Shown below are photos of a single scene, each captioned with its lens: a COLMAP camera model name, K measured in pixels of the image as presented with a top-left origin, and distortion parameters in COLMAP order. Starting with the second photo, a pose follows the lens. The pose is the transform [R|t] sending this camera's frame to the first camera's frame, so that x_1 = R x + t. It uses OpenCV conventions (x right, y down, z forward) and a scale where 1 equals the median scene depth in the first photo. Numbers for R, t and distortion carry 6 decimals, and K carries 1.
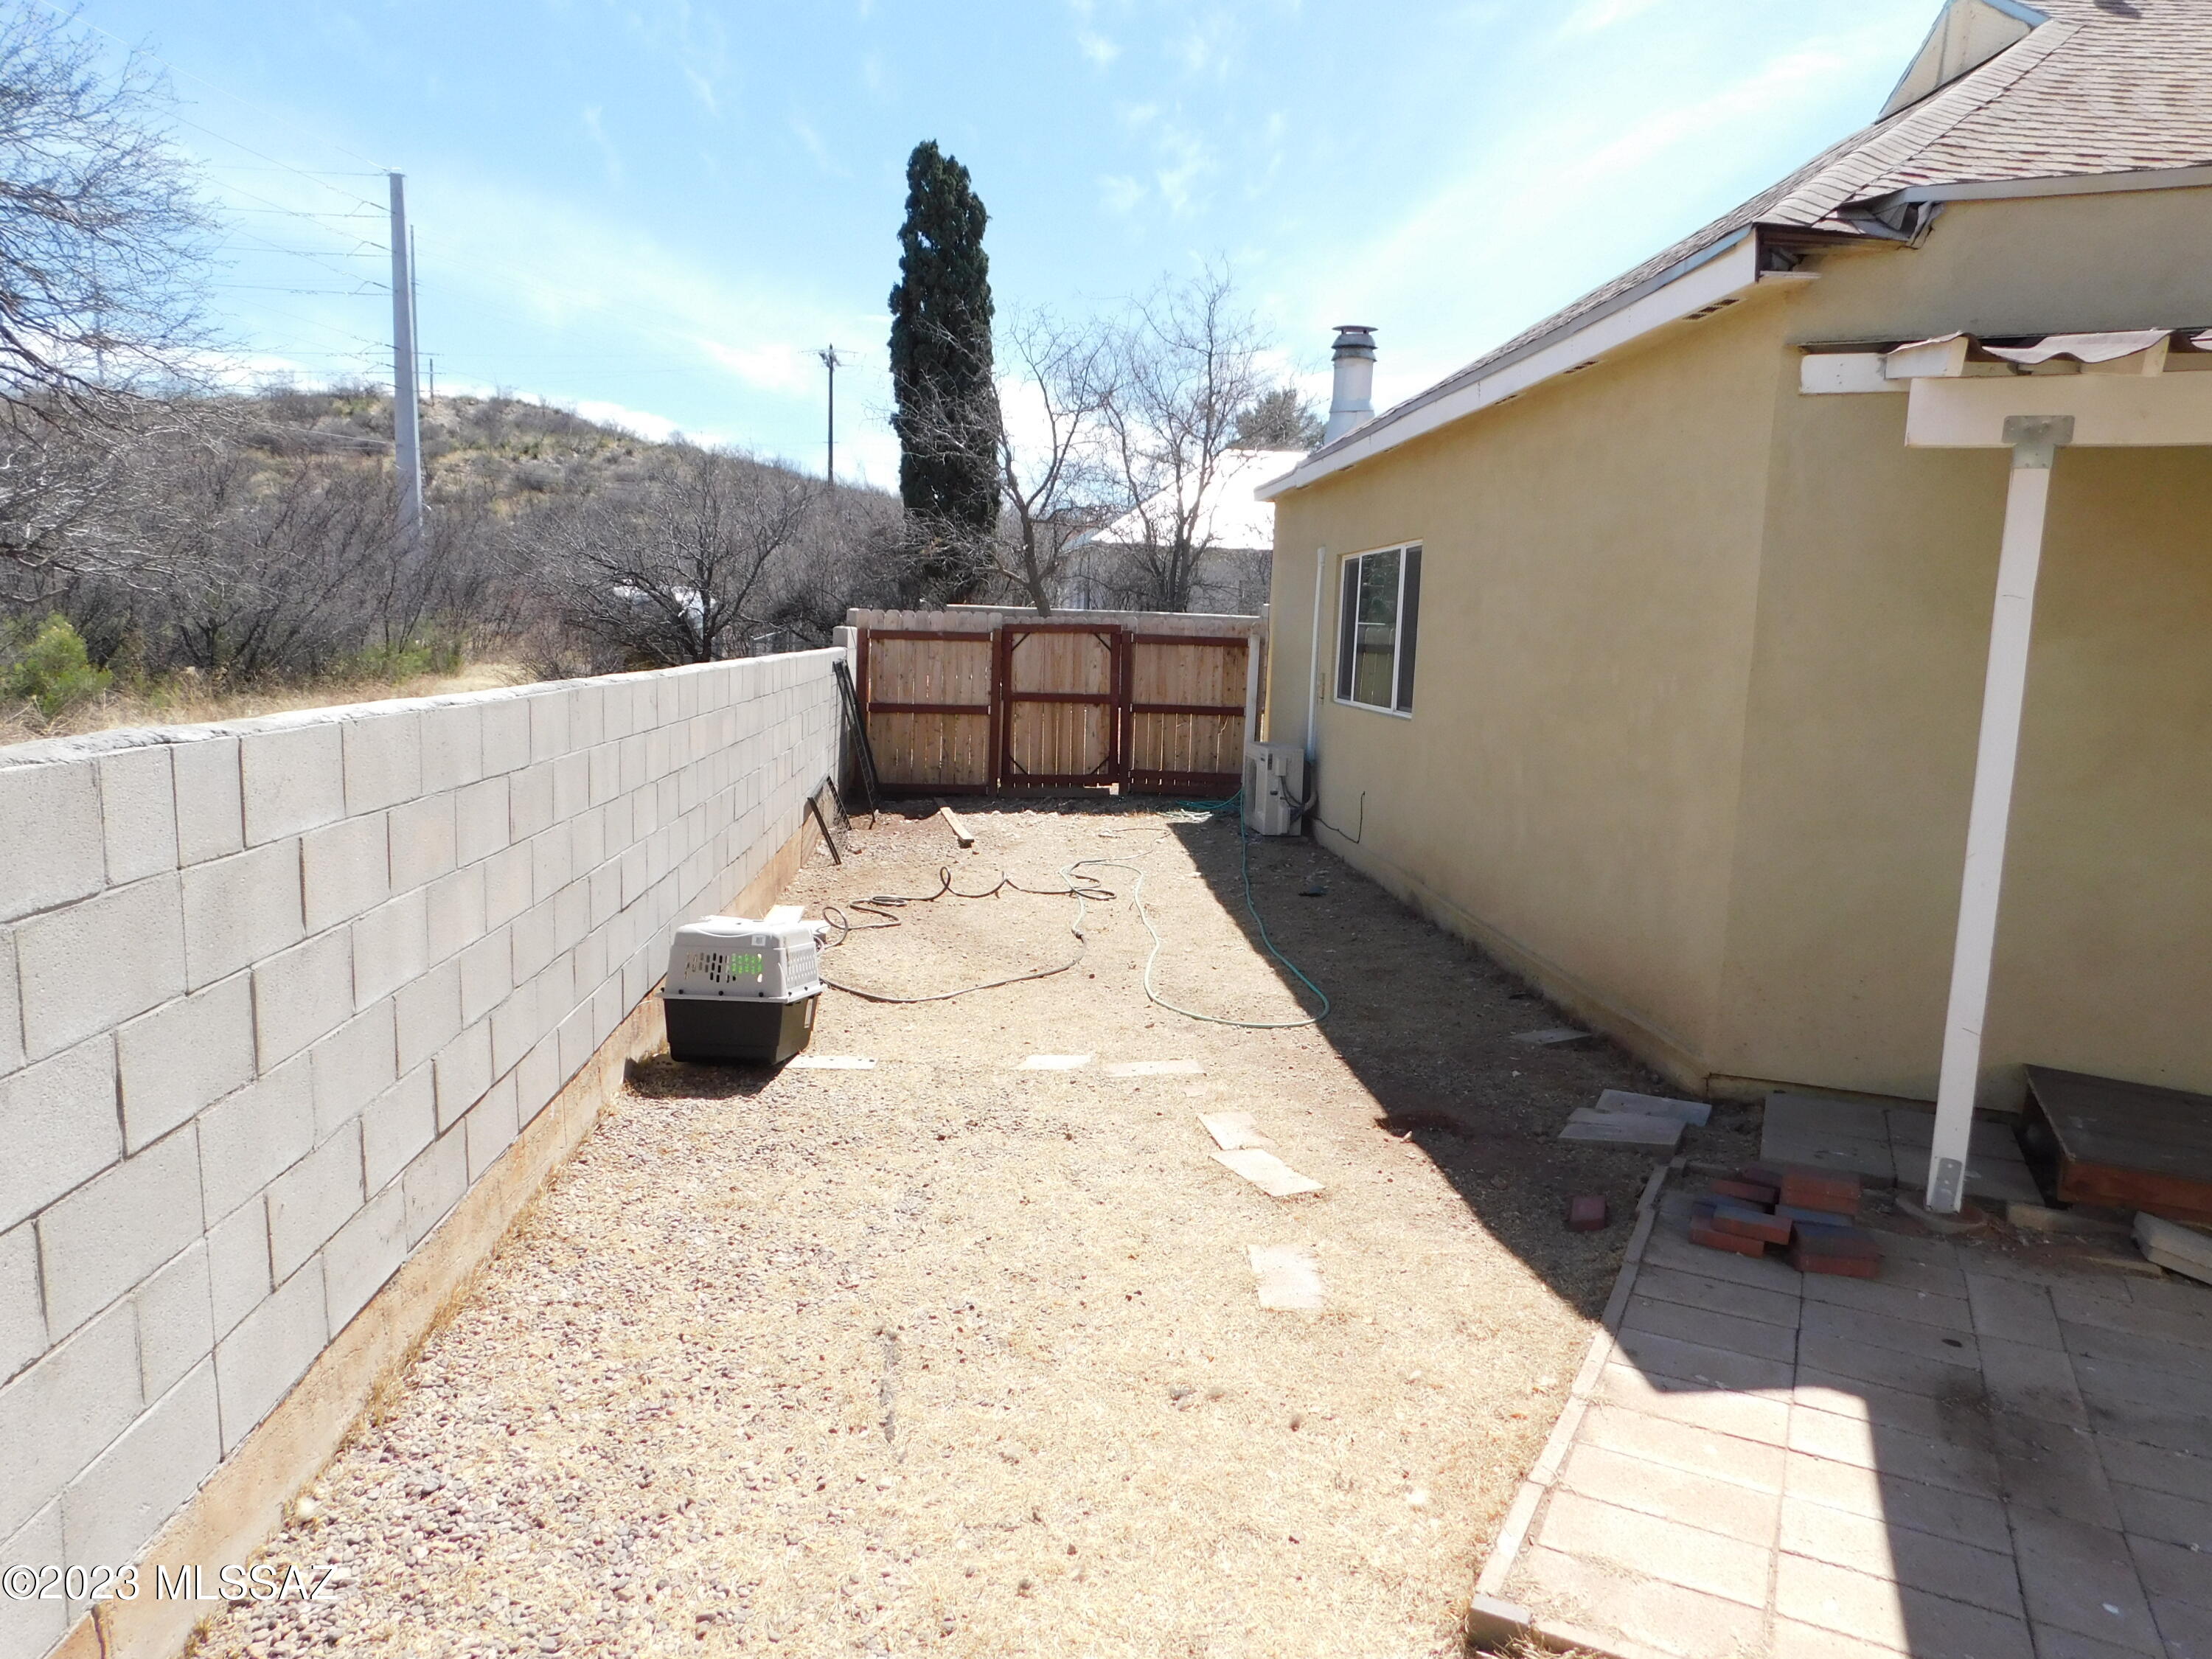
lens RADIAL K [[1469.5, 0, 1107.1], [0, 1469.5, 831.9], [0, 0, 1]] dist [-0.076919, 0.062675]
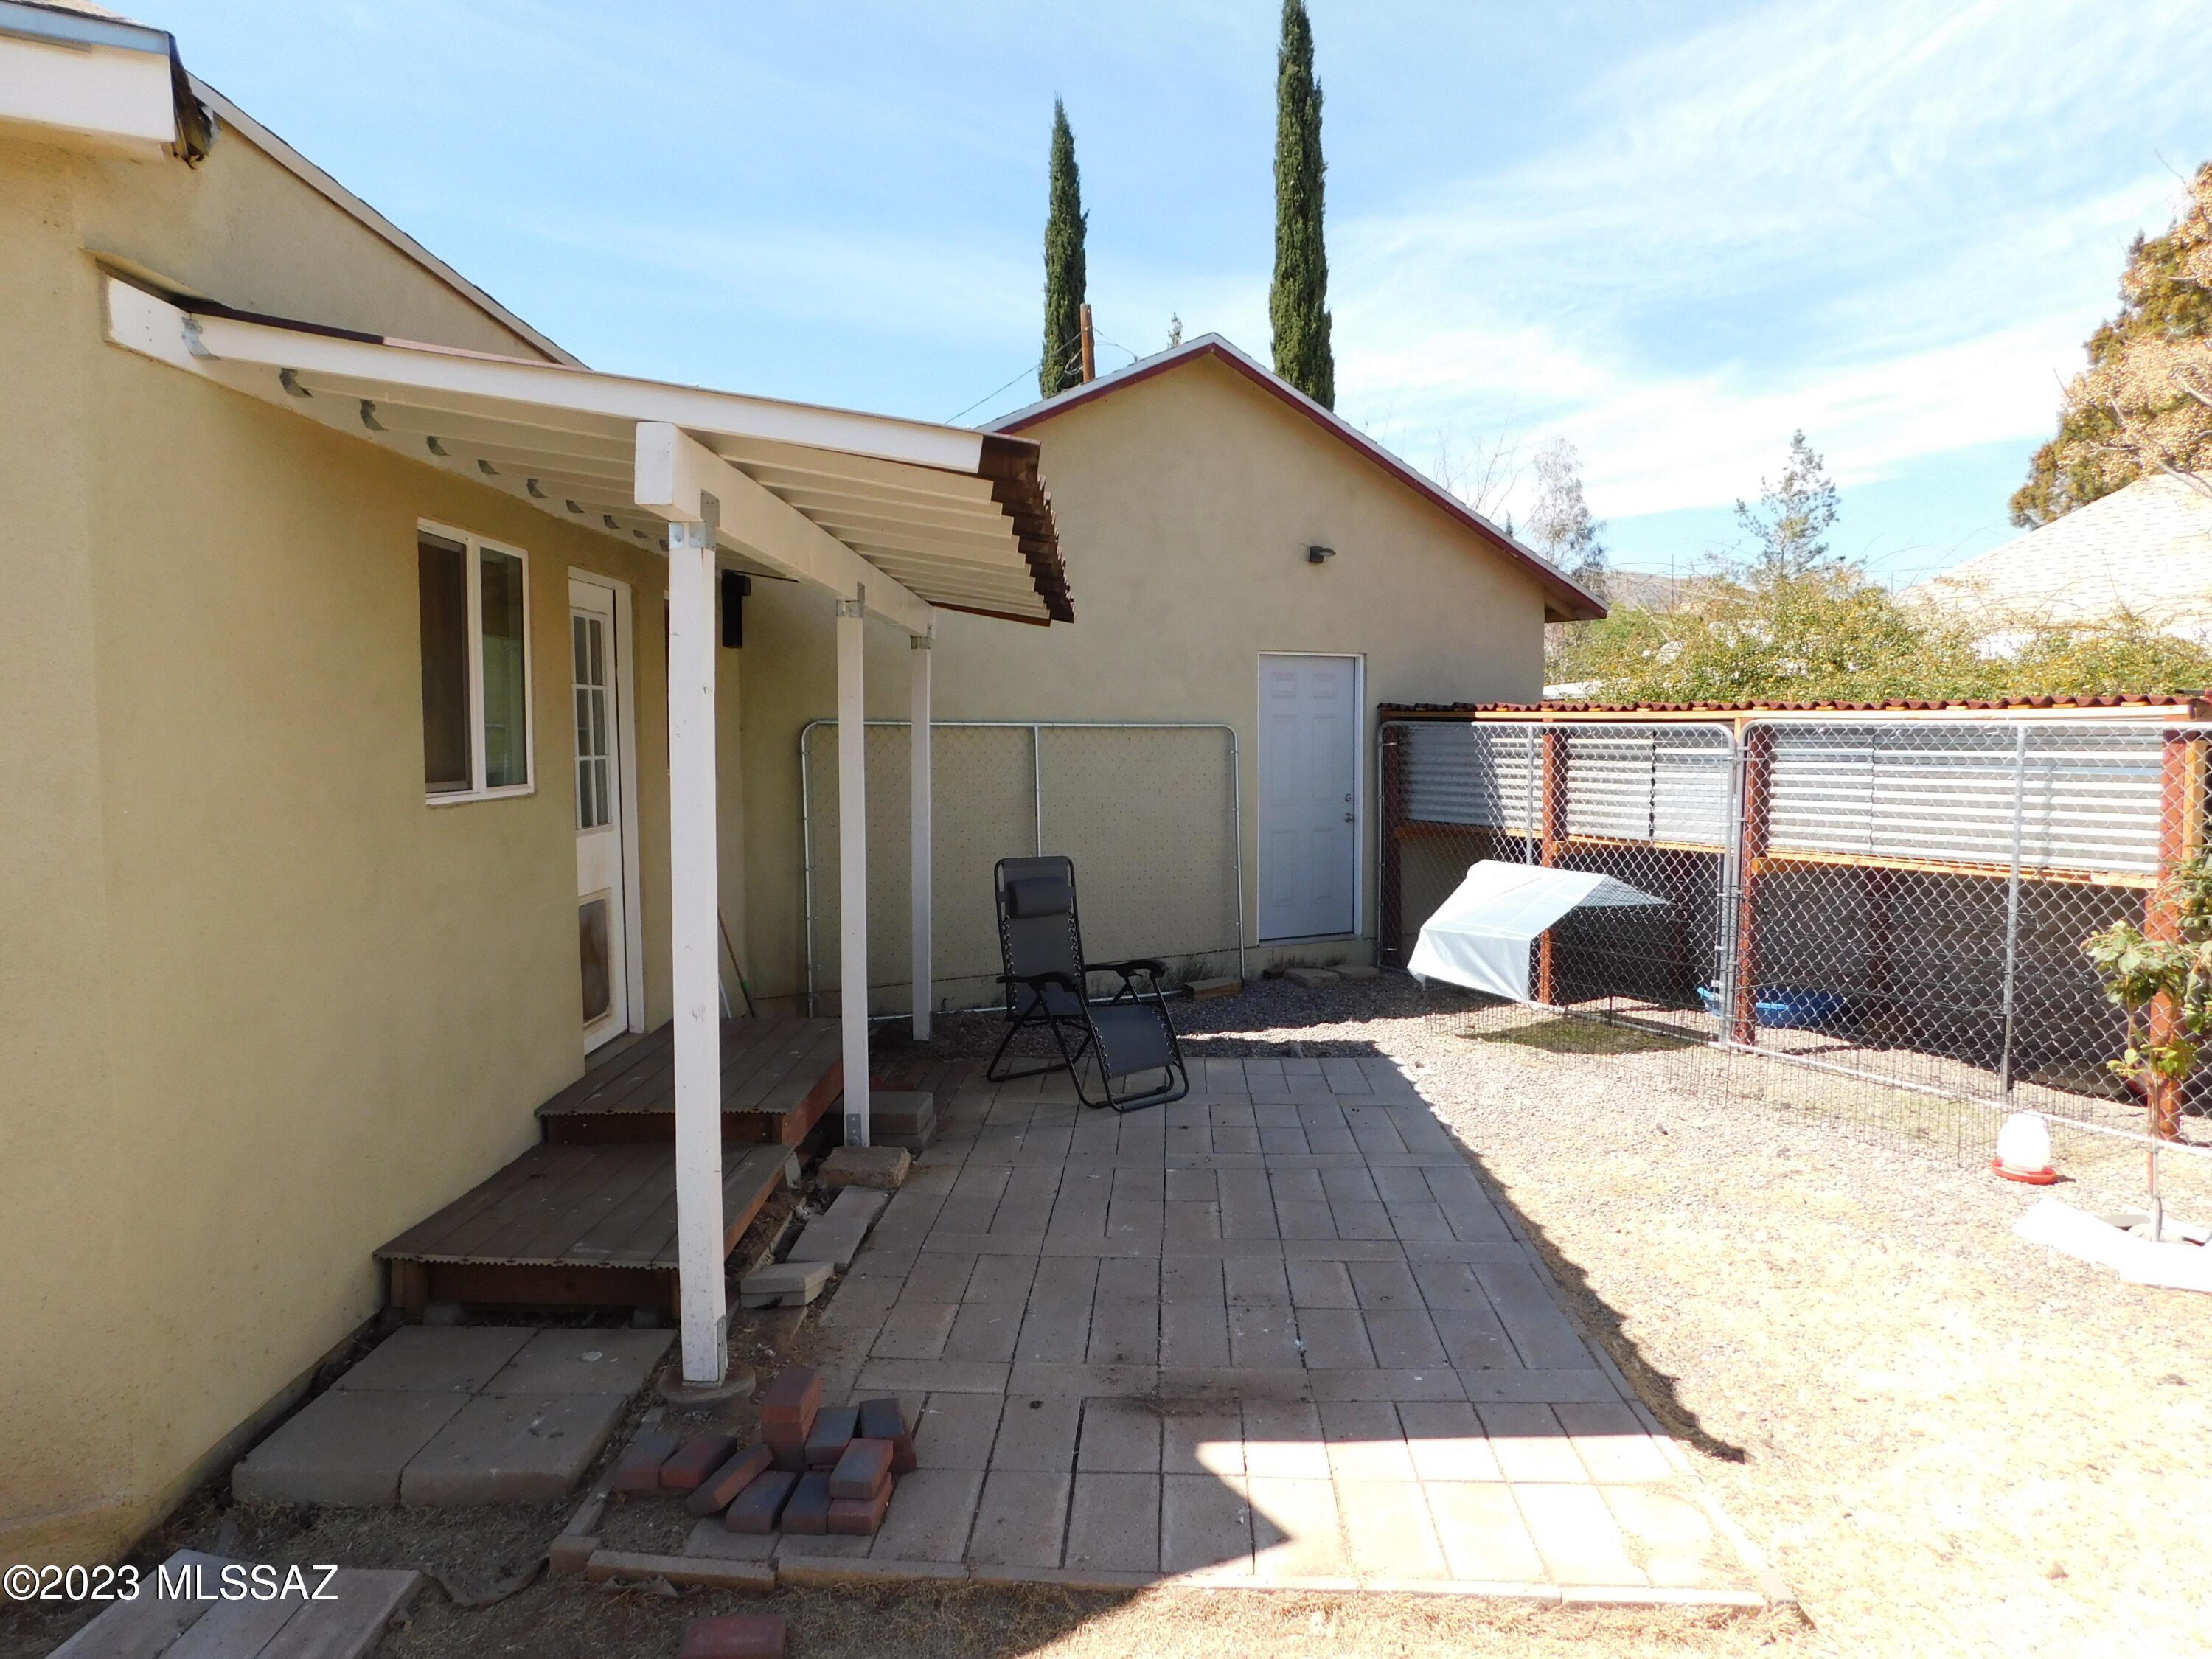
lens RADIAL K [[1481.0, 0, 1106.0], [0, 1481.0, 829.5], [0, 0, 1]] dist [-0.064305, 0.001386]
pose [[-0.407134, -0.094931, 0.908422, -0.237801], [0.126001, 0.979237, 0.158803, -0.142150], [-0.904636, 0.179116, -0.386719, 0.860108]]
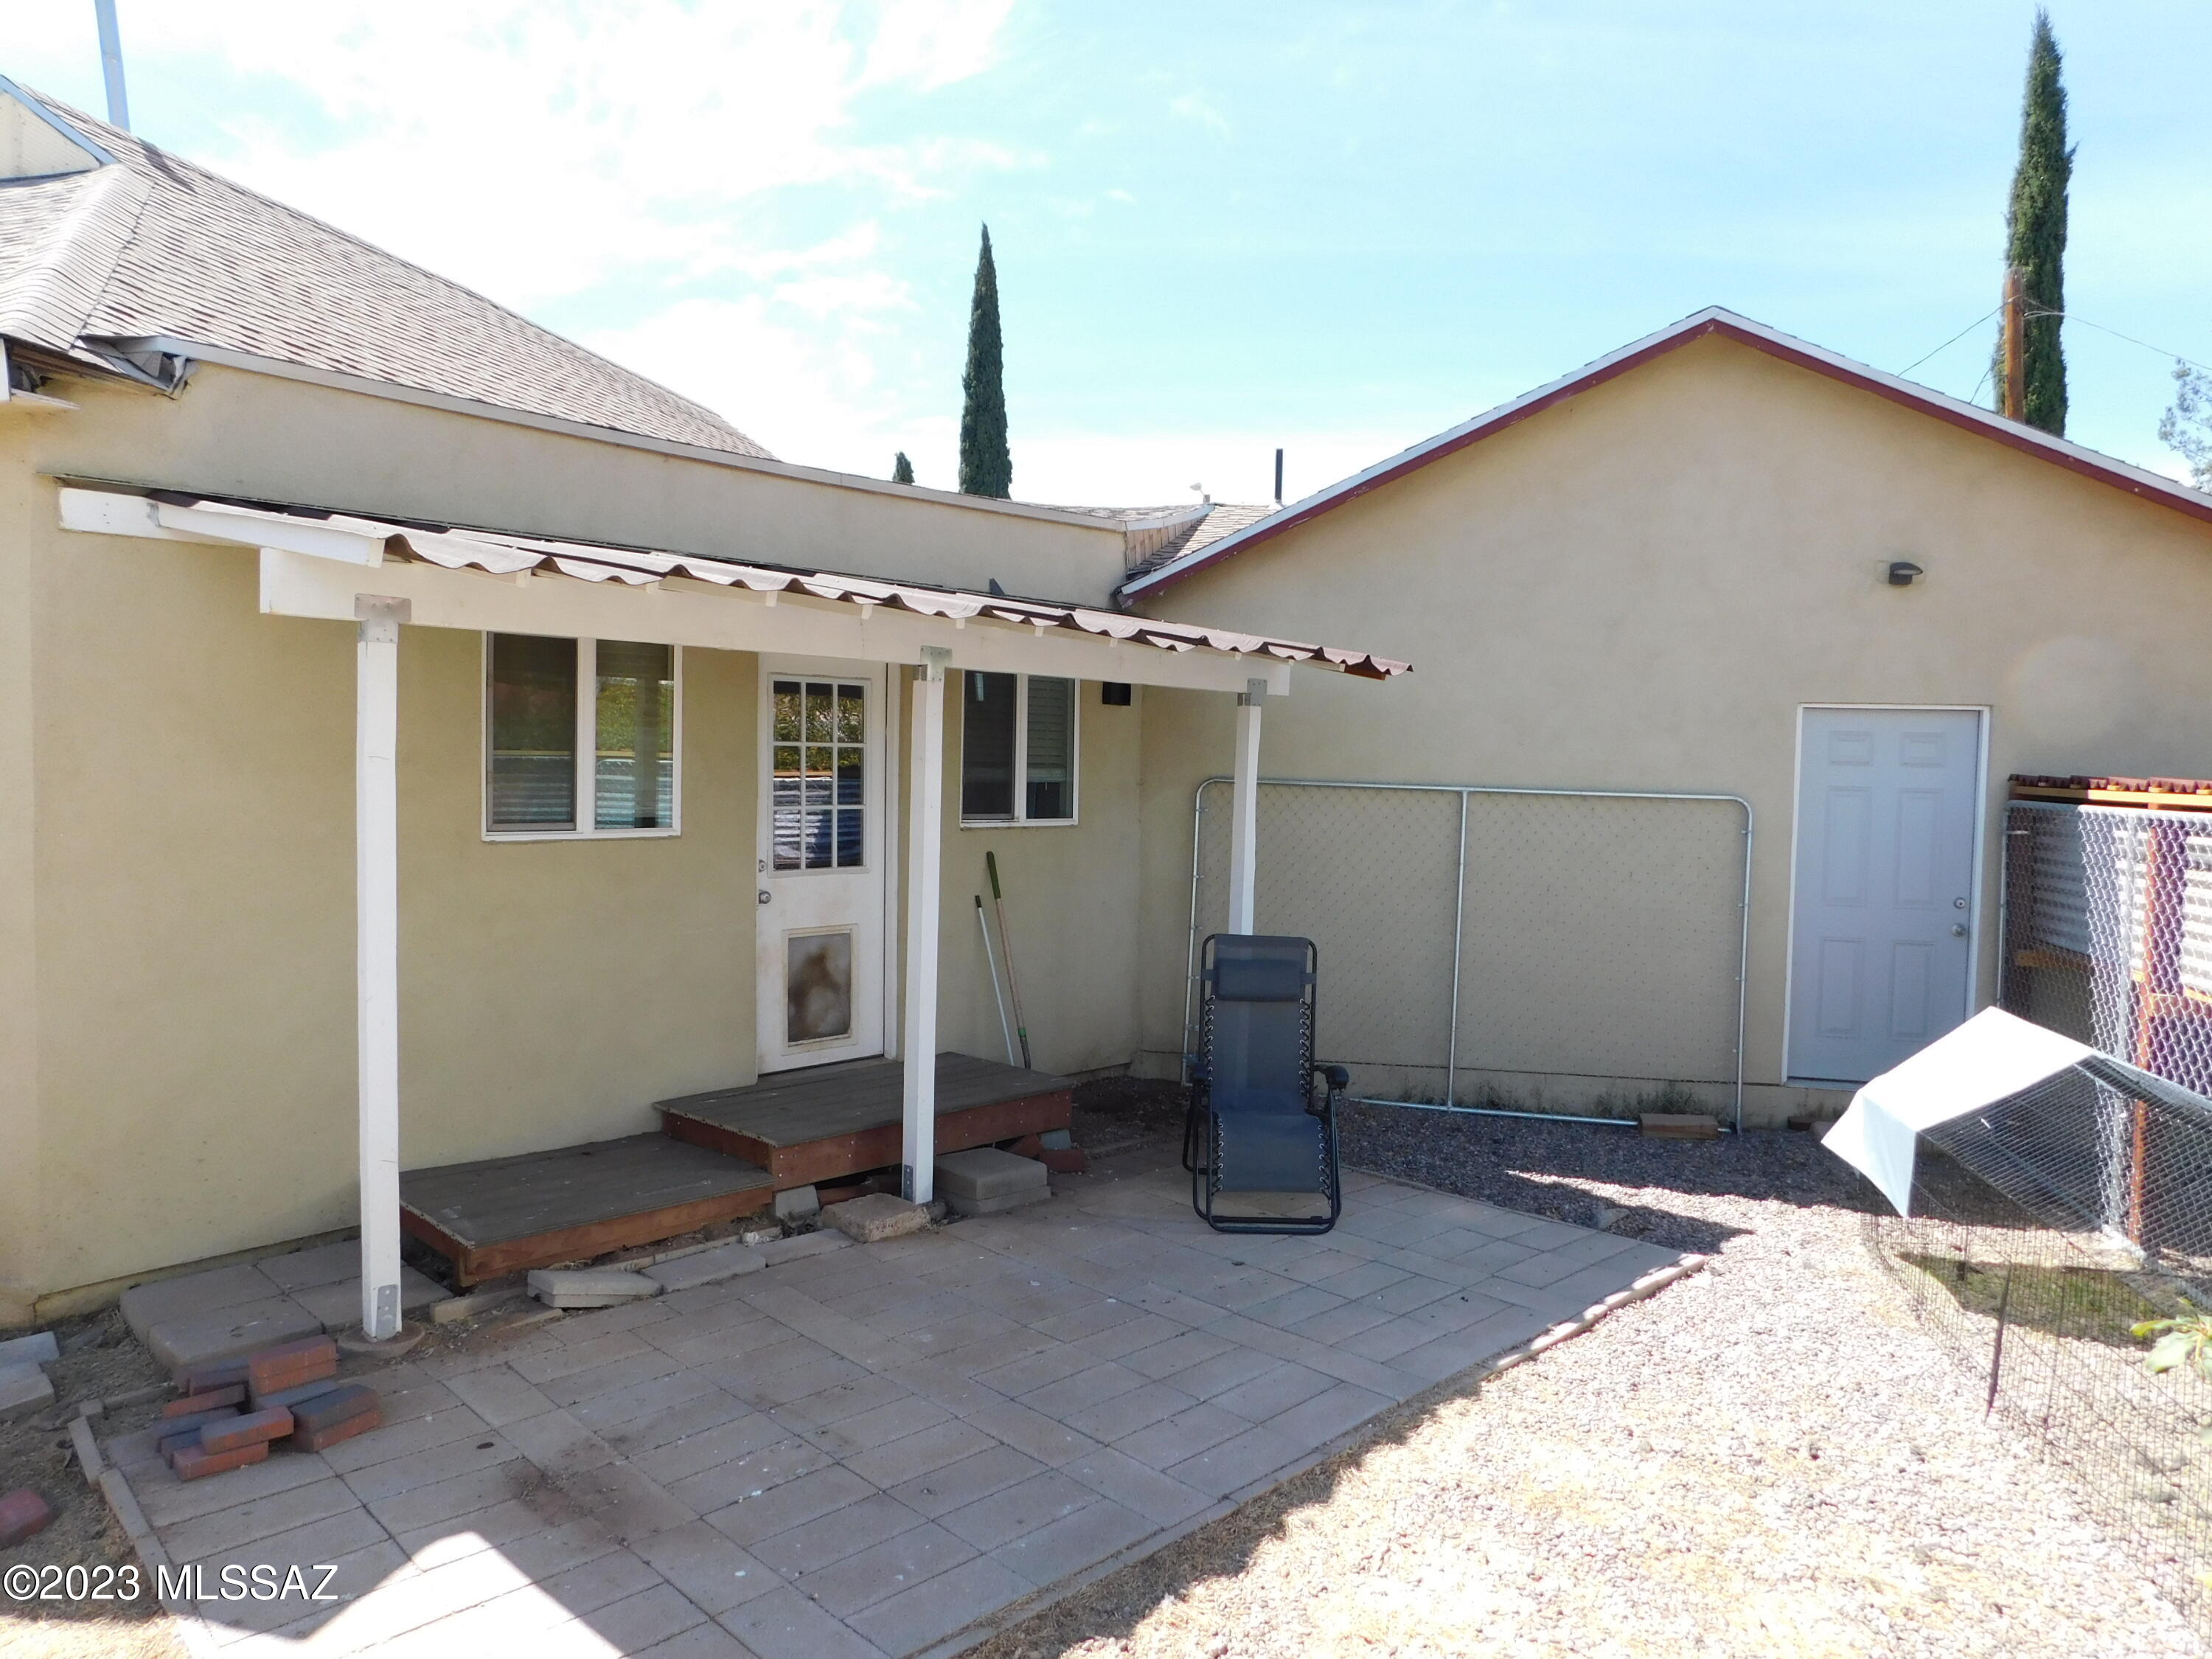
lens RADIAL K [[1469.5, 0, 1107.1], [0, 1469.5, 831.9], [0, 0, 1]] dist [-0.076919, 0.062675]
pose [[0.319809, -0.074602, 0.944540, -0.173170], [0.132578, 0.990611, 0.033352, -0.053310], [-0.938161, 0.114559, 0.326697, 0.097745]]
